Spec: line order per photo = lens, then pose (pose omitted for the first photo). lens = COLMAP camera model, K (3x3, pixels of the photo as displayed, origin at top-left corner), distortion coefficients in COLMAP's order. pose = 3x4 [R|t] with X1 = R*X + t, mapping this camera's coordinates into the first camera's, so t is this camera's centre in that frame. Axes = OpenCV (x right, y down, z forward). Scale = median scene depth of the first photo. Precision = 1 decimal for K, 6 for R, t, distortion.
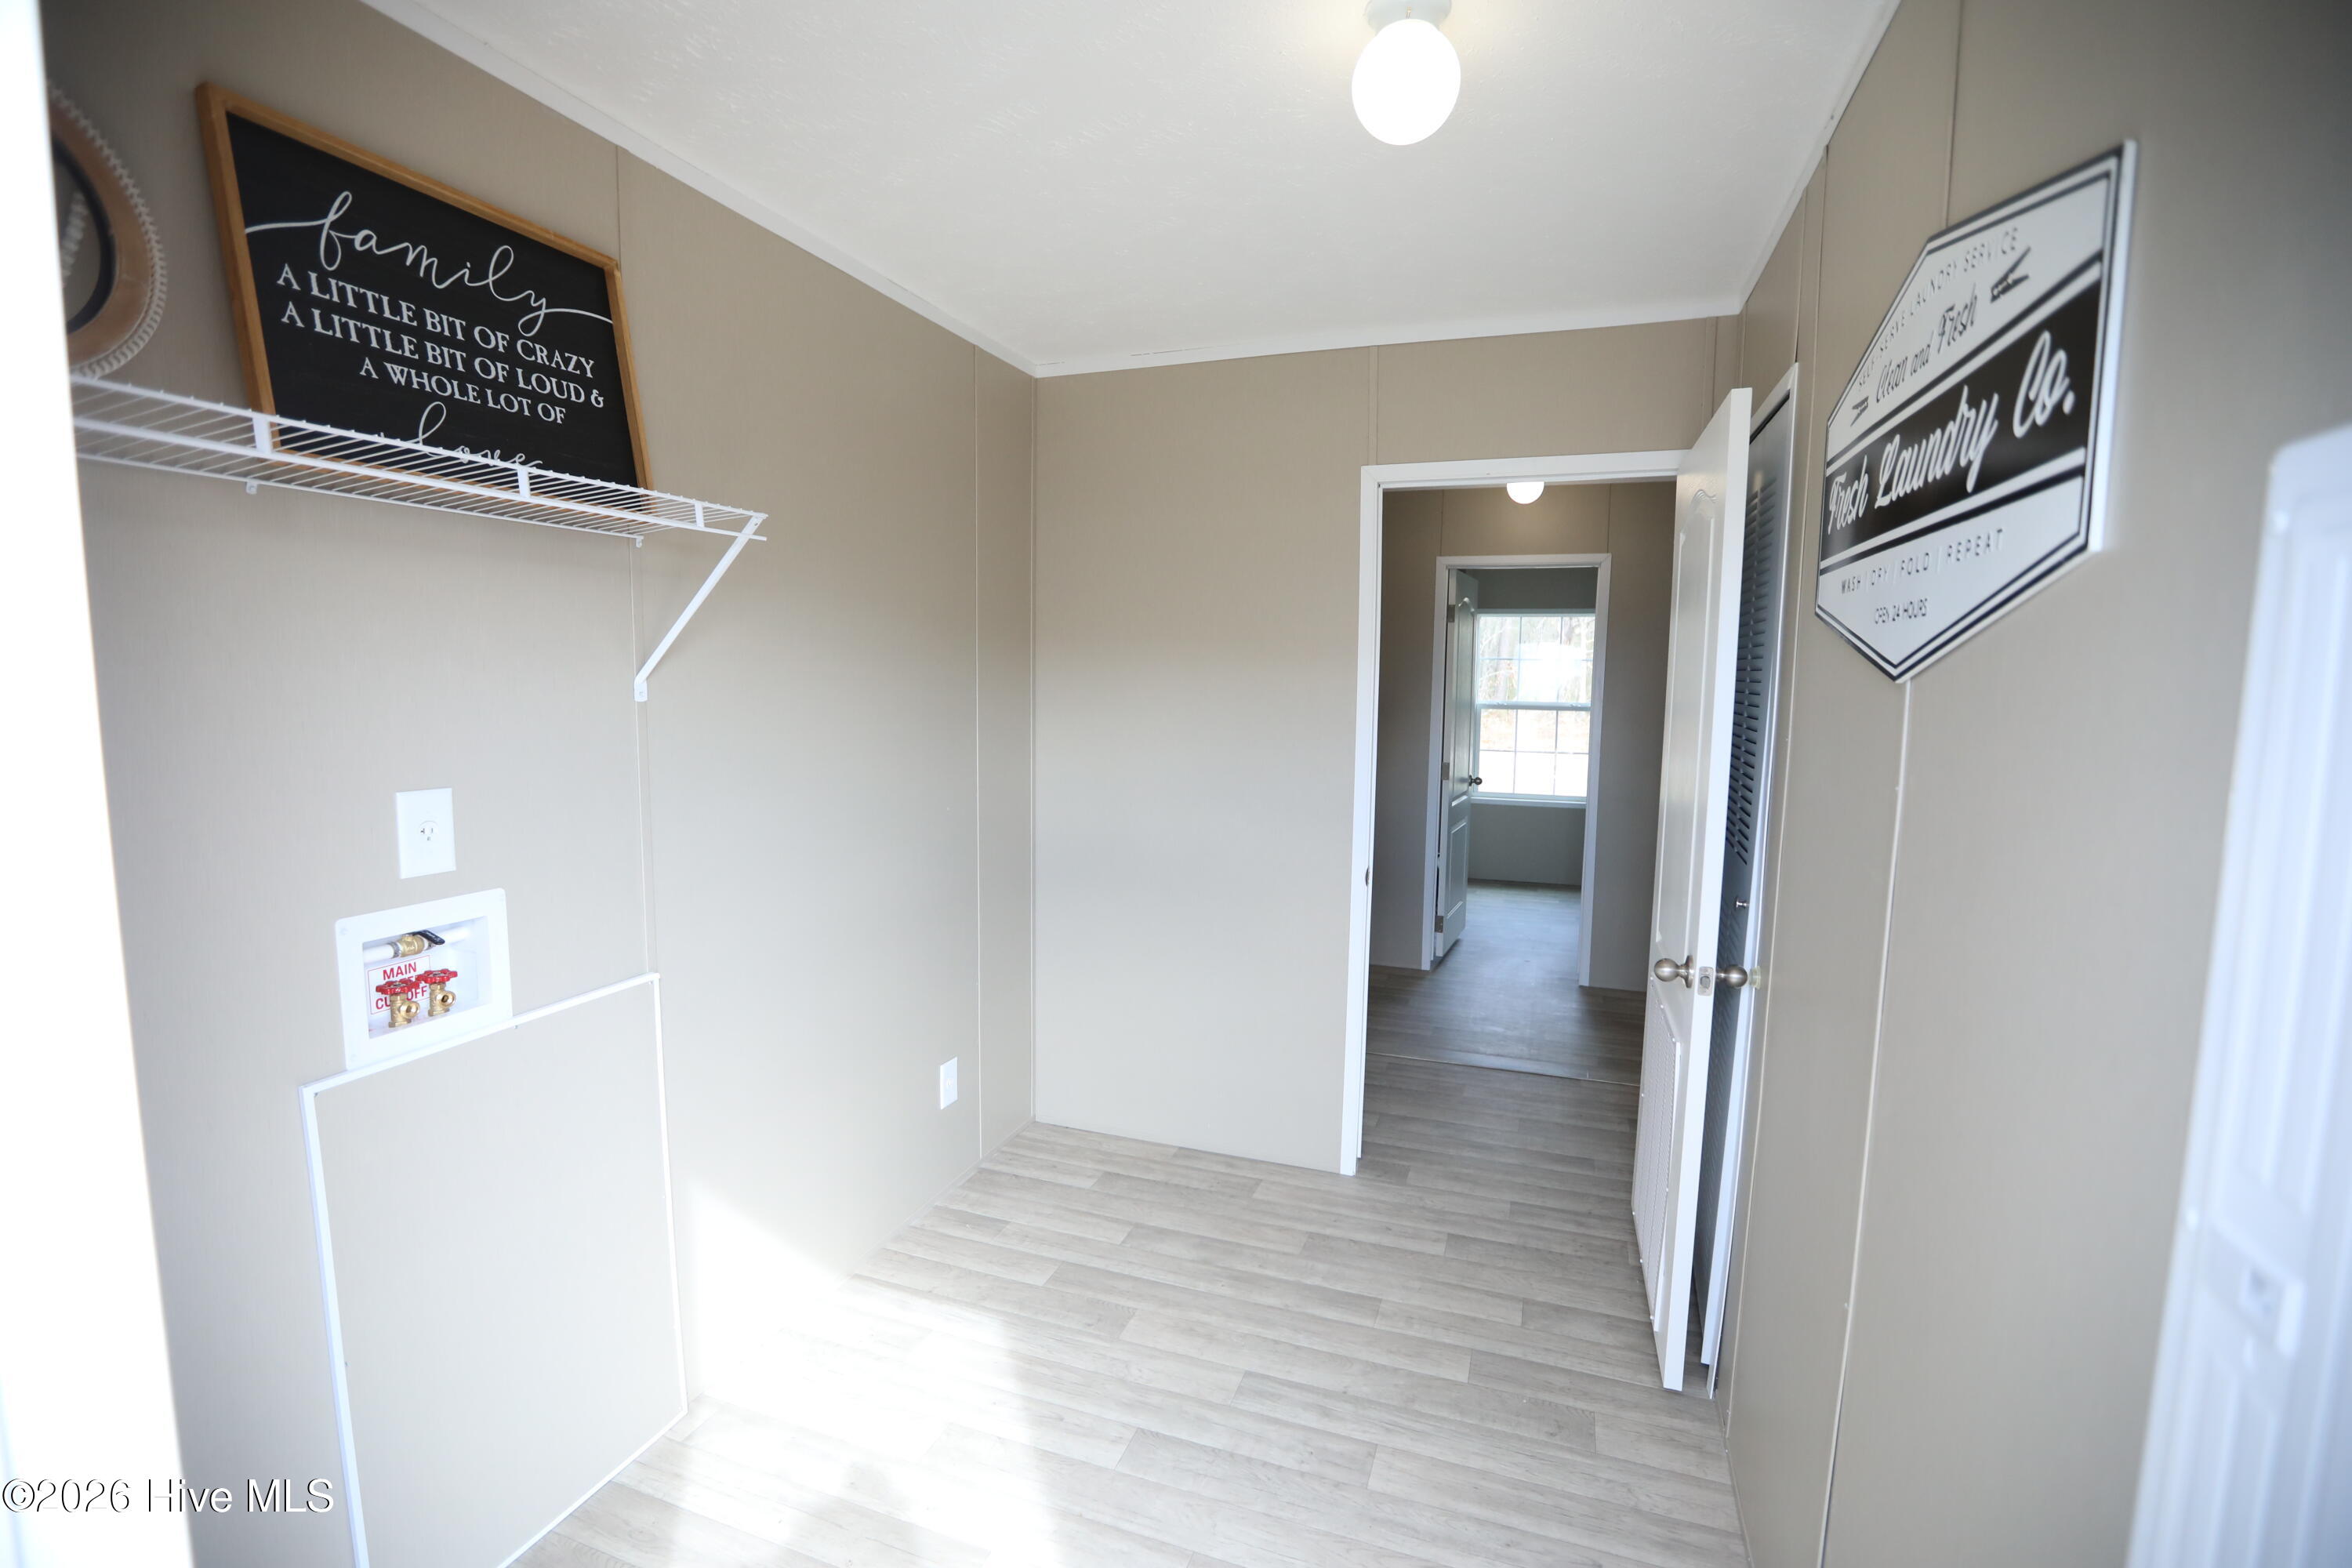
lens RADIAL K [[1064.2, 0, 1176.0], [0, 1064.2, 784.0], [0, 0, 1]] dist [-0.035185, 0.008740]
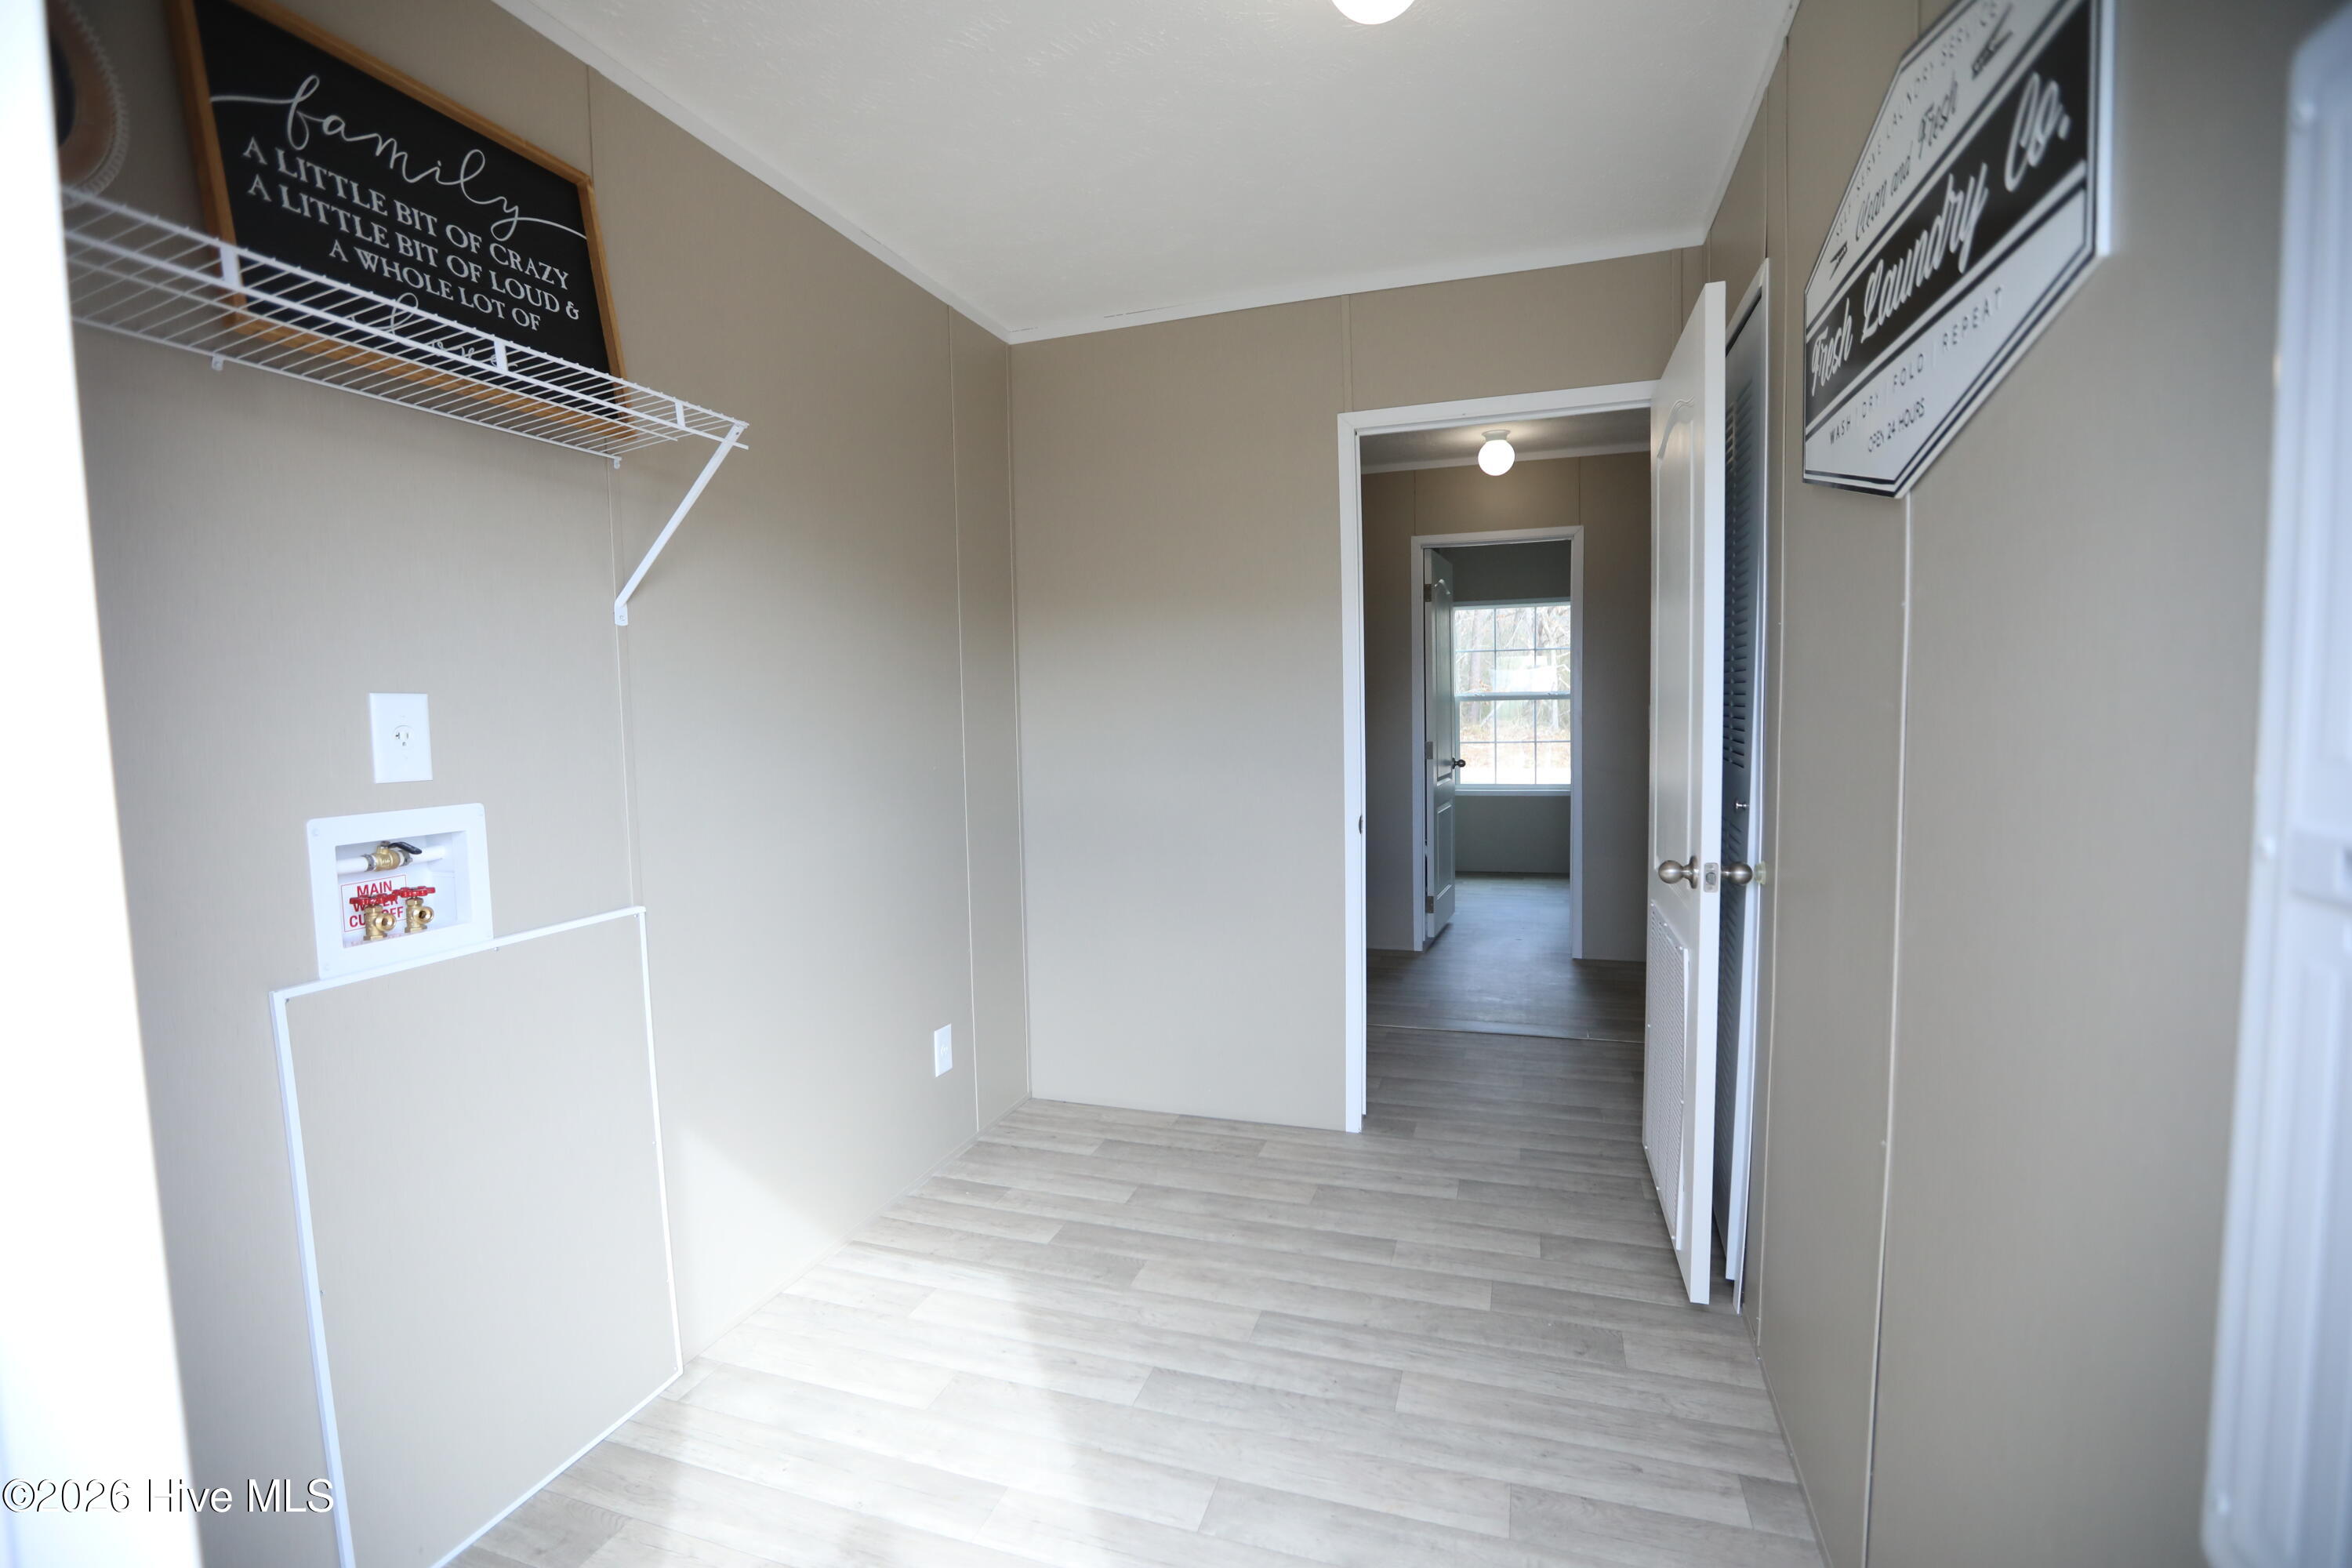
lens RADIAL K [[1064.2, 0, 1176.0], [0, 1064.2, 784.0], [0, 0, 1]] dist [-0.035185, 0.008740]
pose [[0.999118, -0.036112, 0.021431, -0.017811], [0.036801, 0.998789, -0.032651, 0.111175], [-0.020226, 0.033411, 0.999237, 0.016376]]
